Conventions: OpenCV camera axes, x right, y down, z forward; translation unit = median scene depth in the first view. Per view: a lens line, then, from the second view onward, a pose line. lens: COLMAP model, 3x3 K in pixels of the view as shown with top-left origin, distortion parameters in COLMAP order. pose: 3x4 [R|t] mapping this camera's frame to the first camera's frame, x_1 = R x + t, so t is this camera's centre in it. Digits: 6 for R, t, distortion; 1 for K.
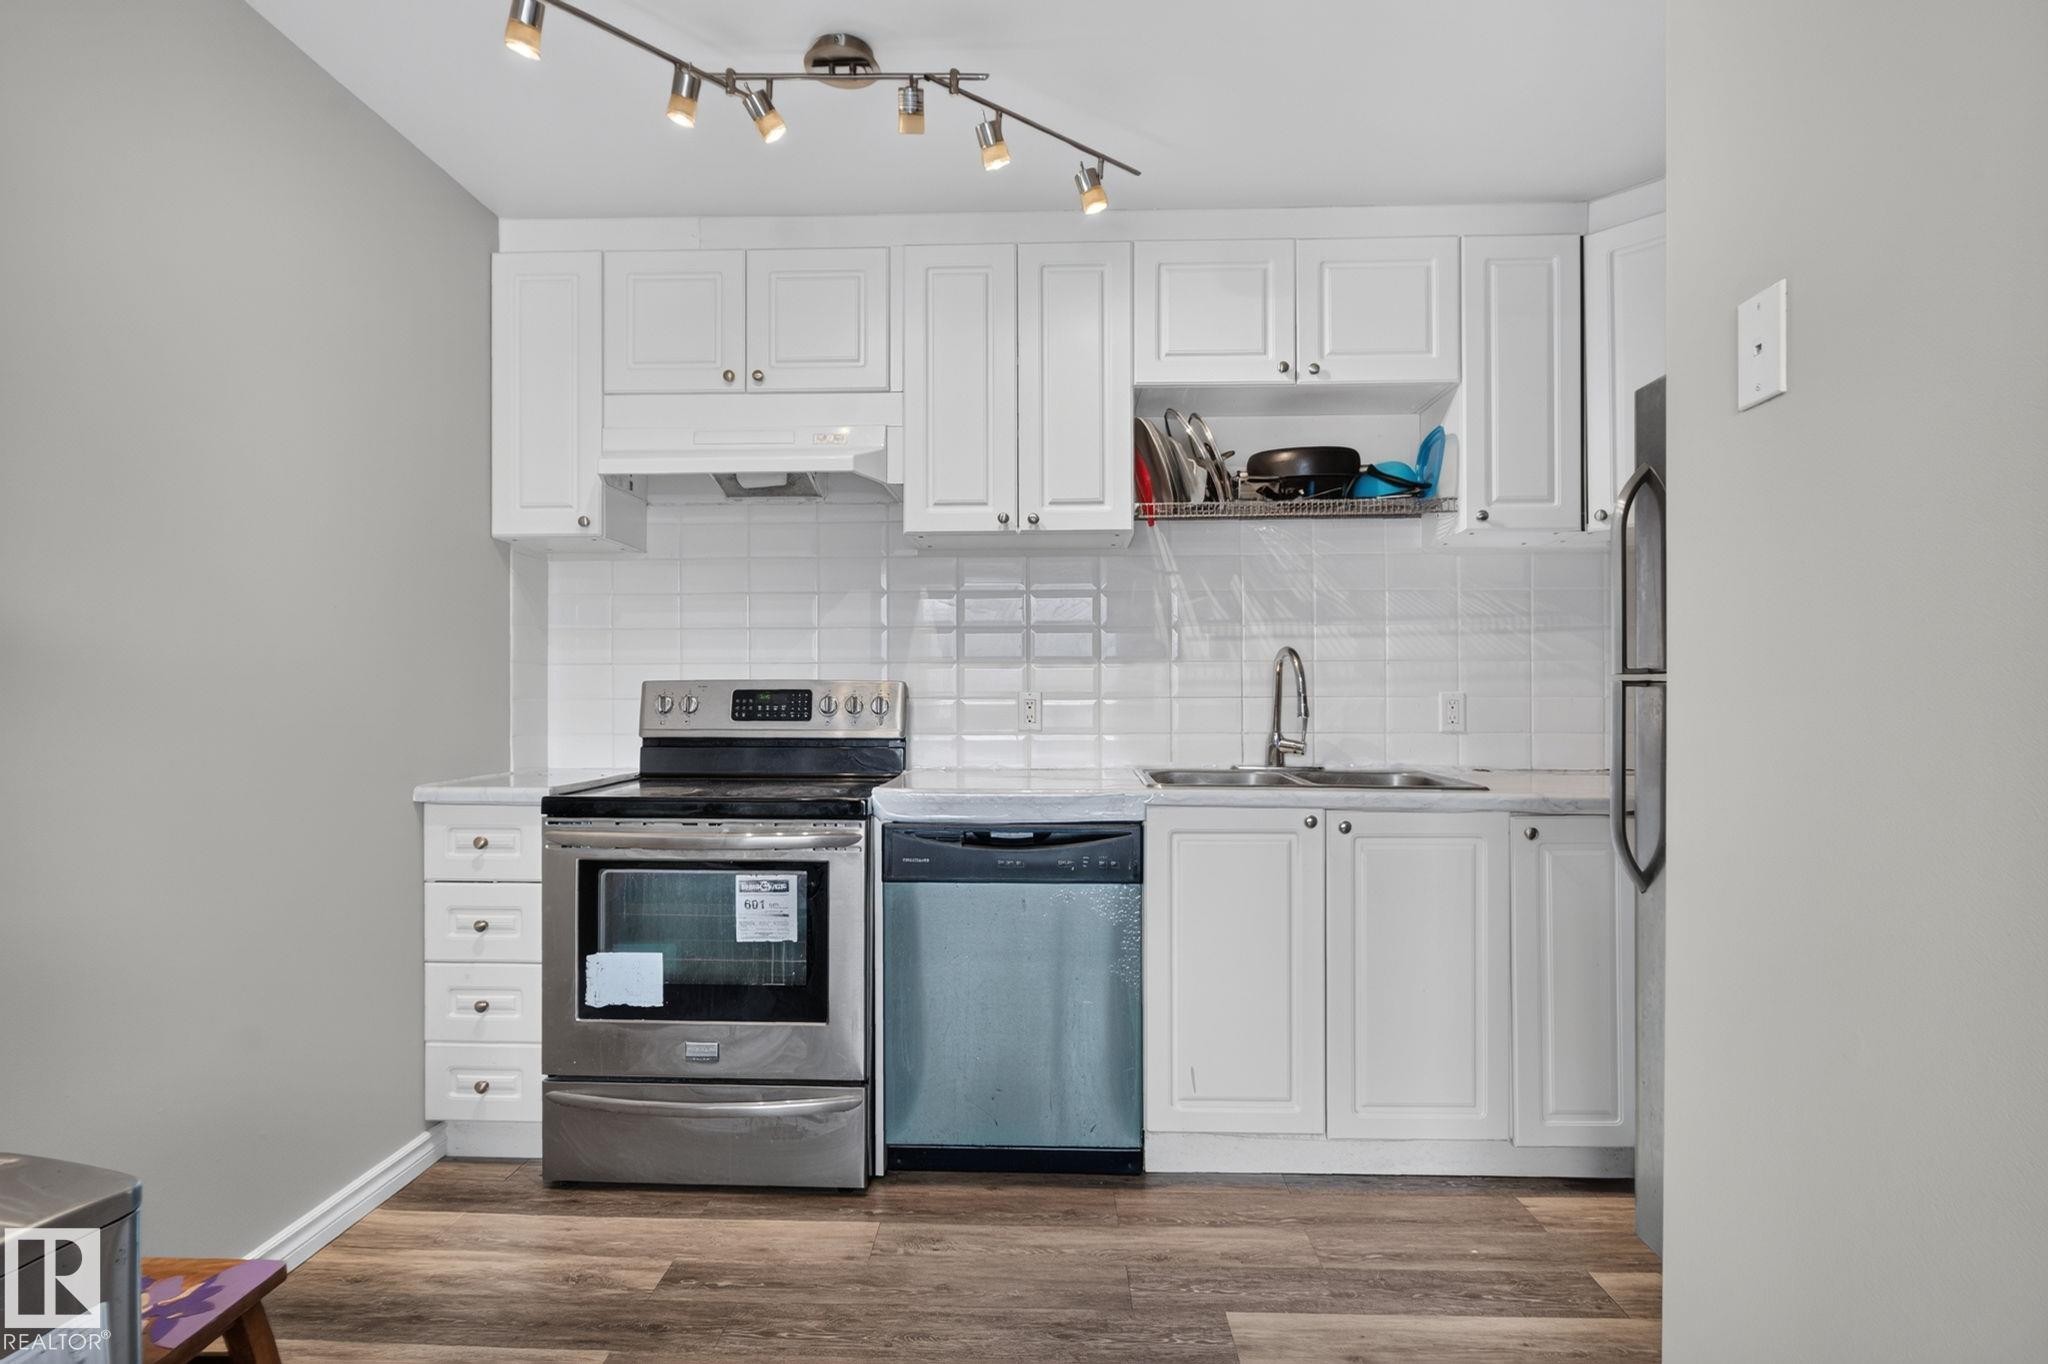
lens RADIAL K [[1050.6, 0, 1024.0], [0, 1050.6, 682.0], [0, 0, 1]] dist [0.000317, 0.000336]
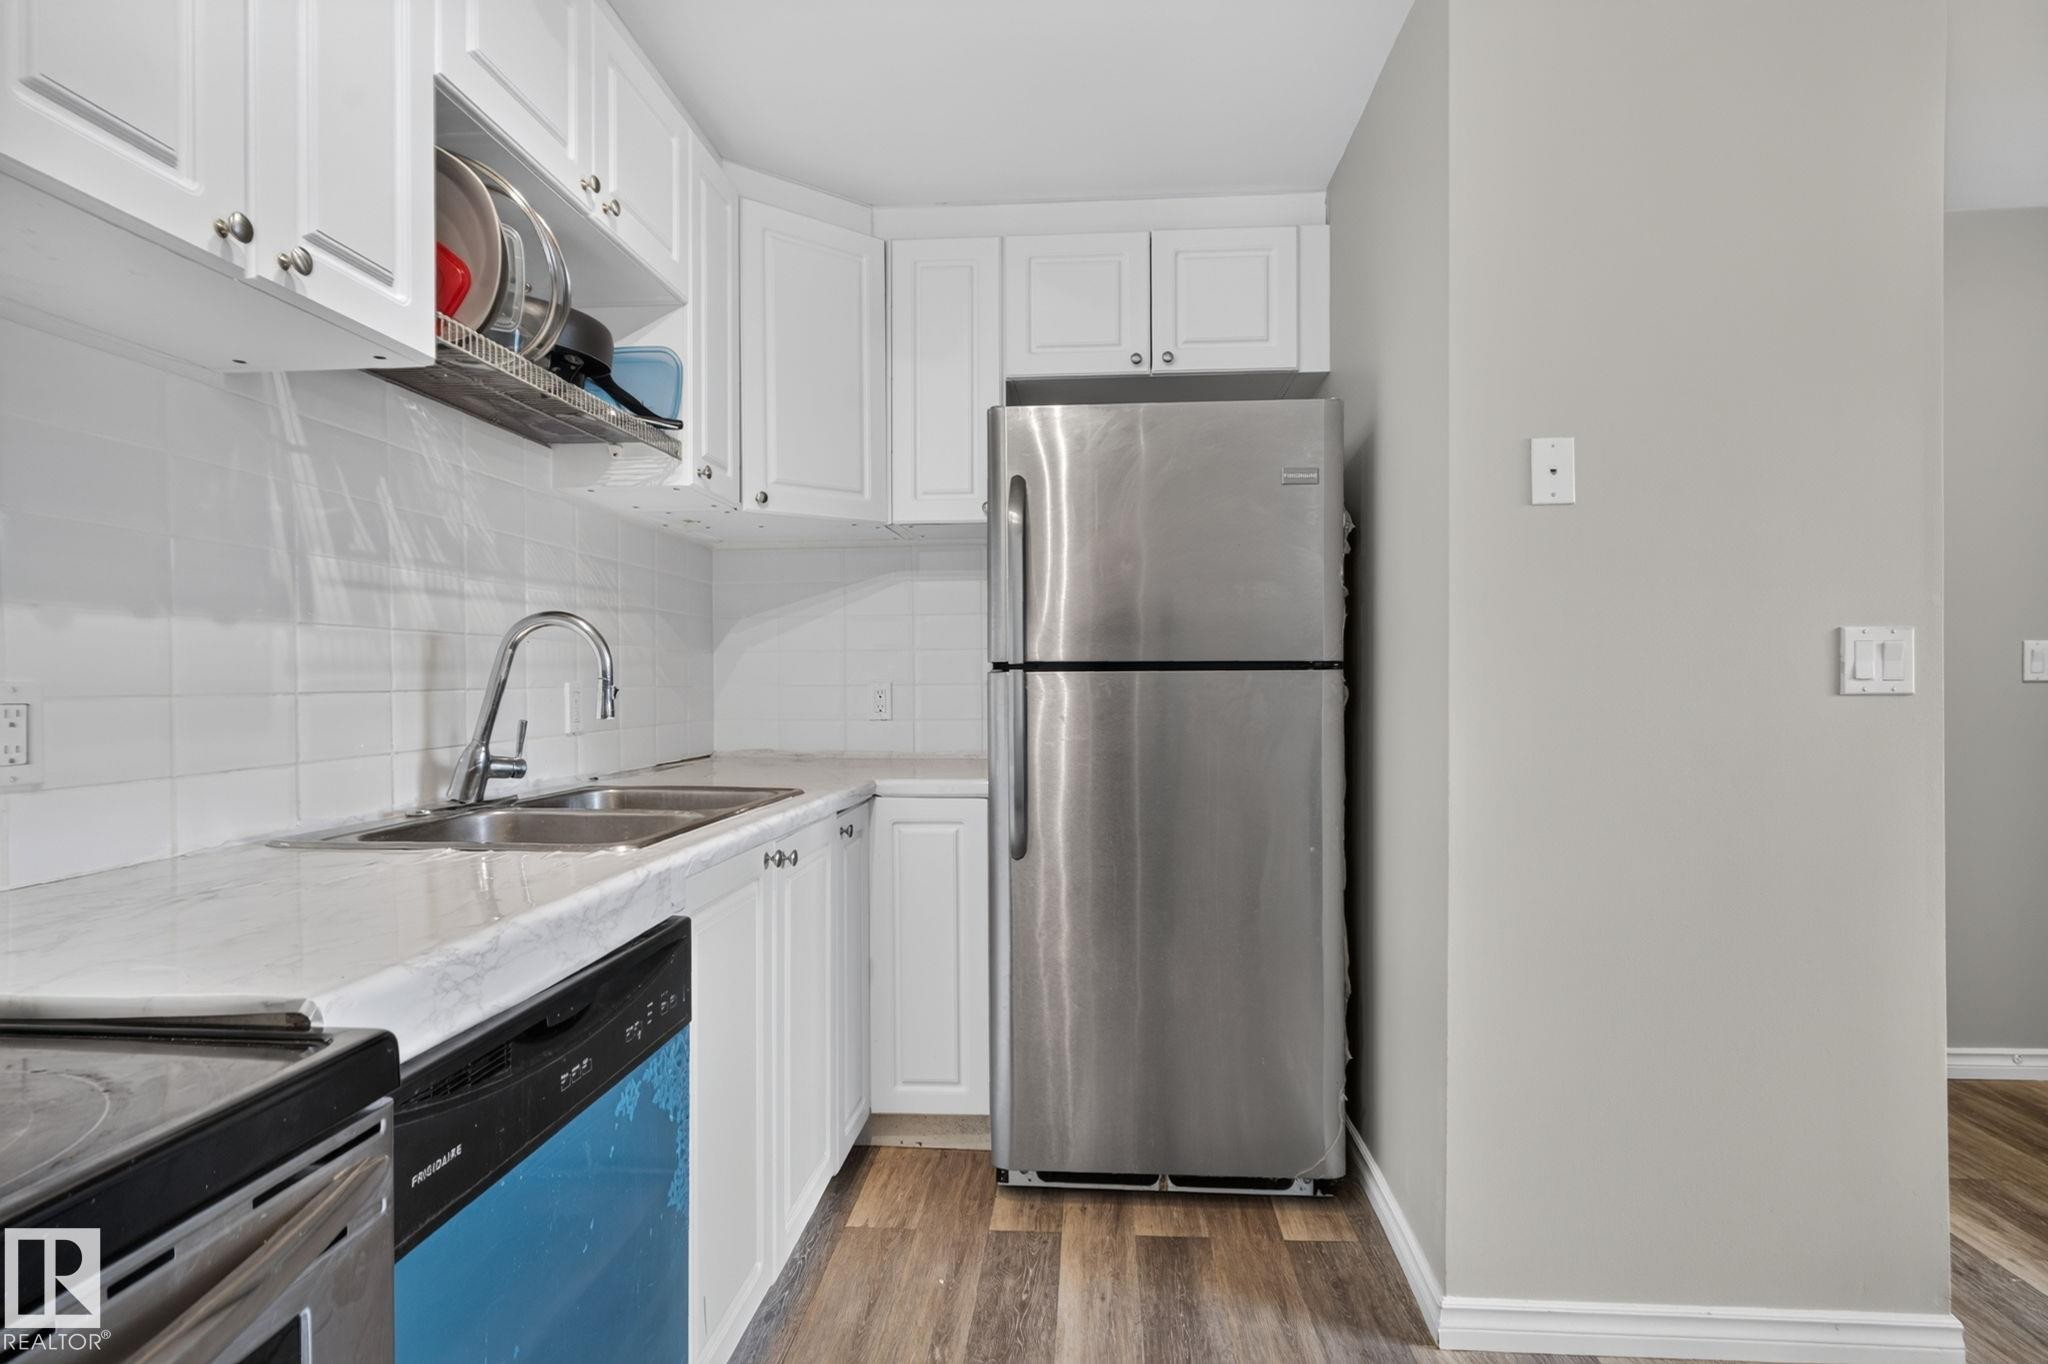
lens RADIAL K [[1050.6, 0, 1024.0], [0, 1050.6, 682.0], [0, 0, 1]] dist [0.000317, 0.000336]
pose [[0.036919, -0.002510, 0.999315, -0.431471], [-0.006206, 0.999977, 0.002741, 0.006589], [-0.999299, -0.006303, 0.036903, 0.776937]]
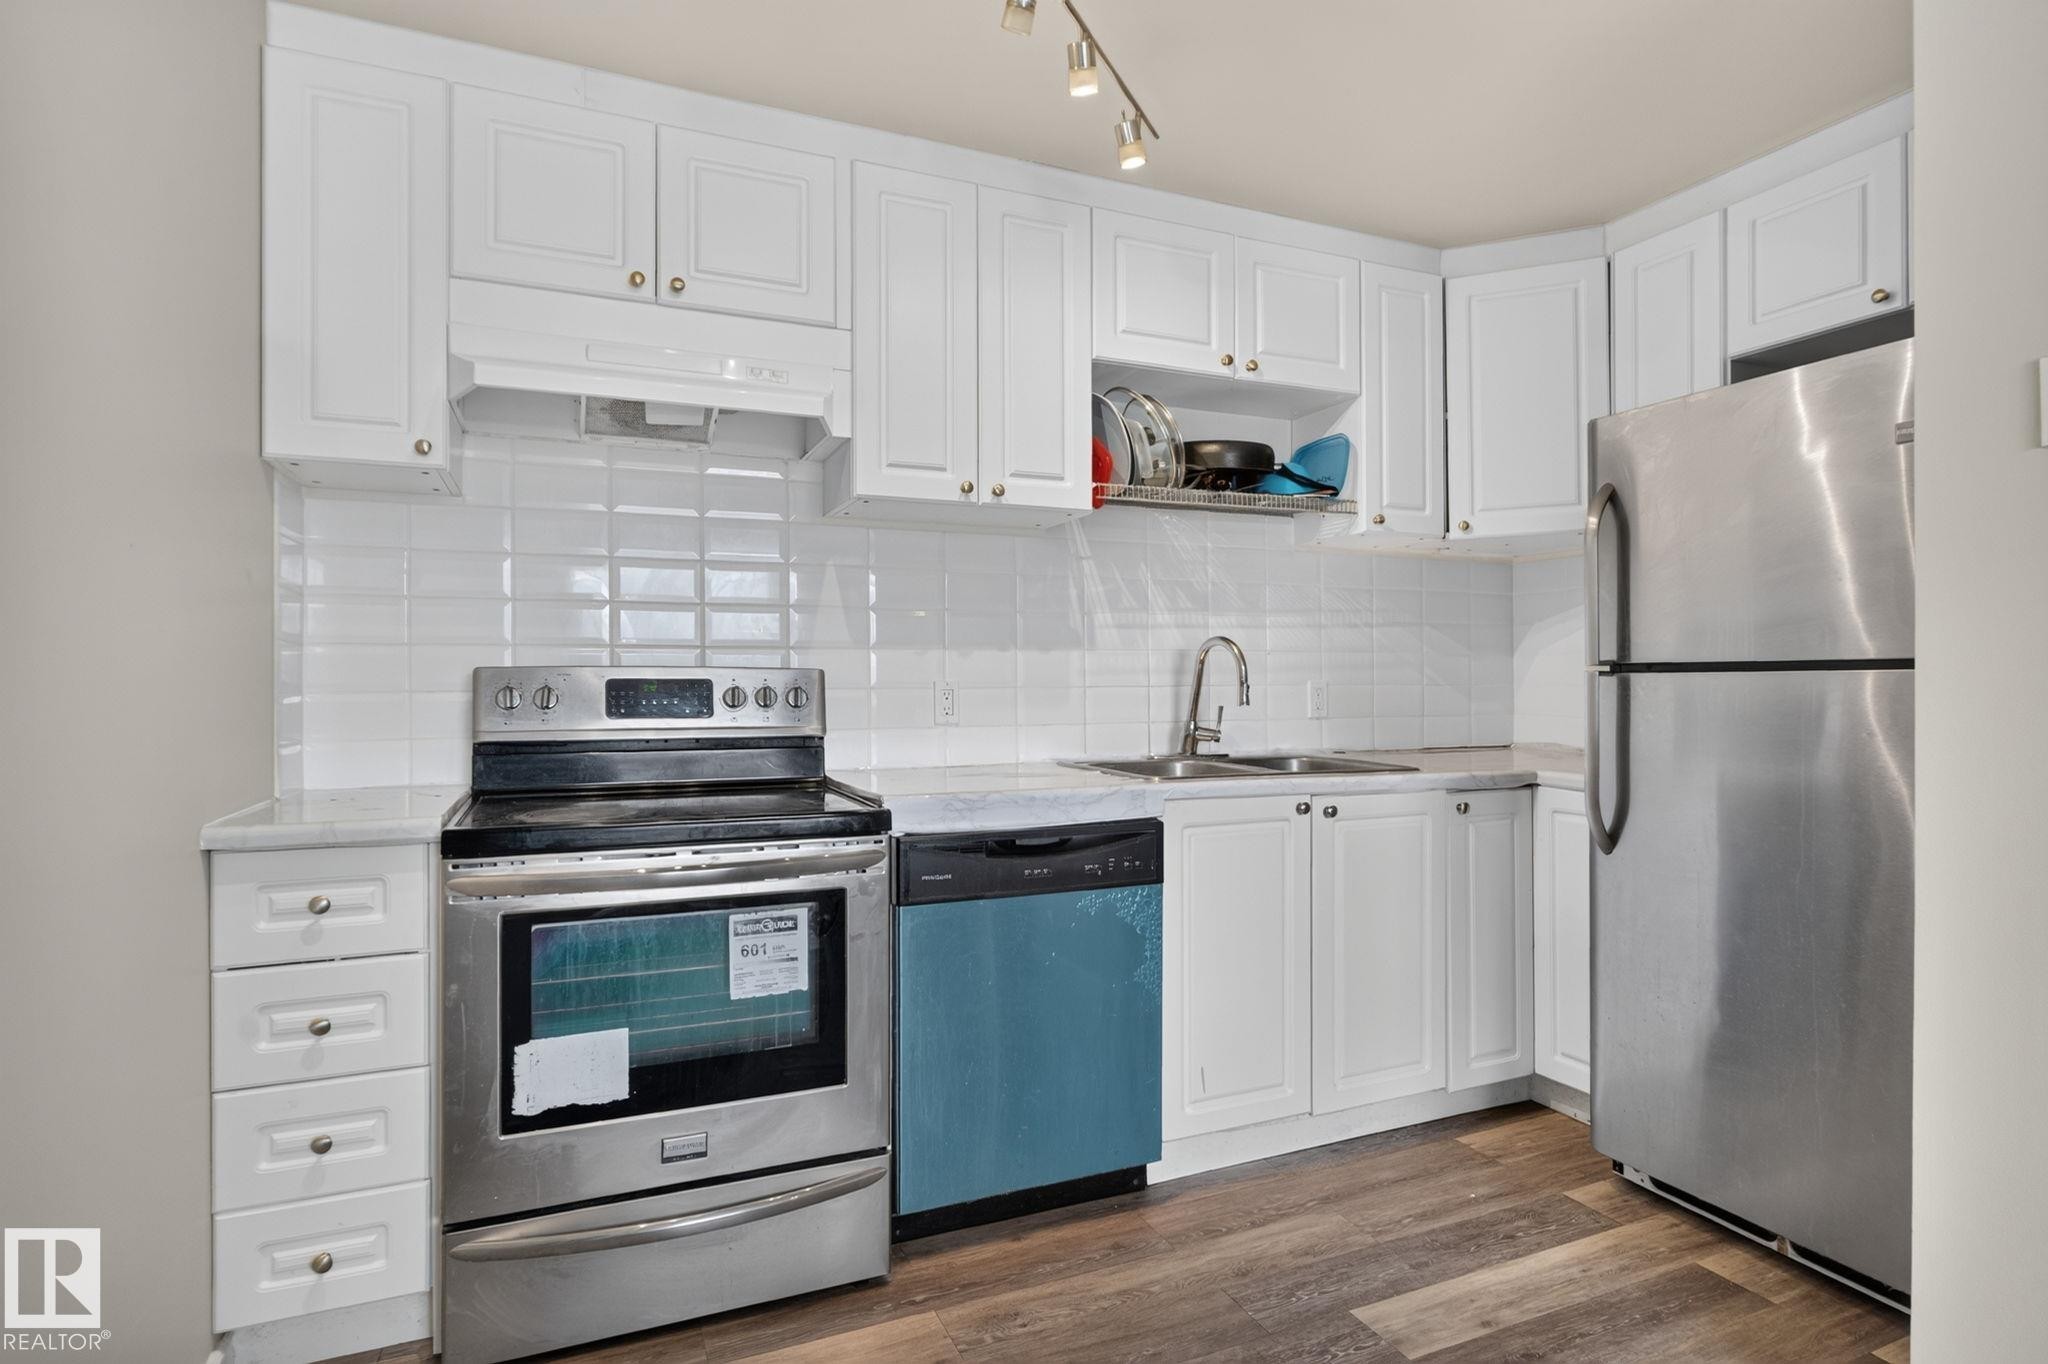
lens RADIAL K [[1048.4, 0, 1028.4], [0, 1048.4, 668.8], [0, 0, 1]] dist [-0.000315, 0.000858]
pose [[0.903252, 0.003572, 0.429095, -0.392917], [-0.002811, 0.999993, -0.002409, 0.000803], [-0.429100, 0.000970, 0.903256, 0.188166]]
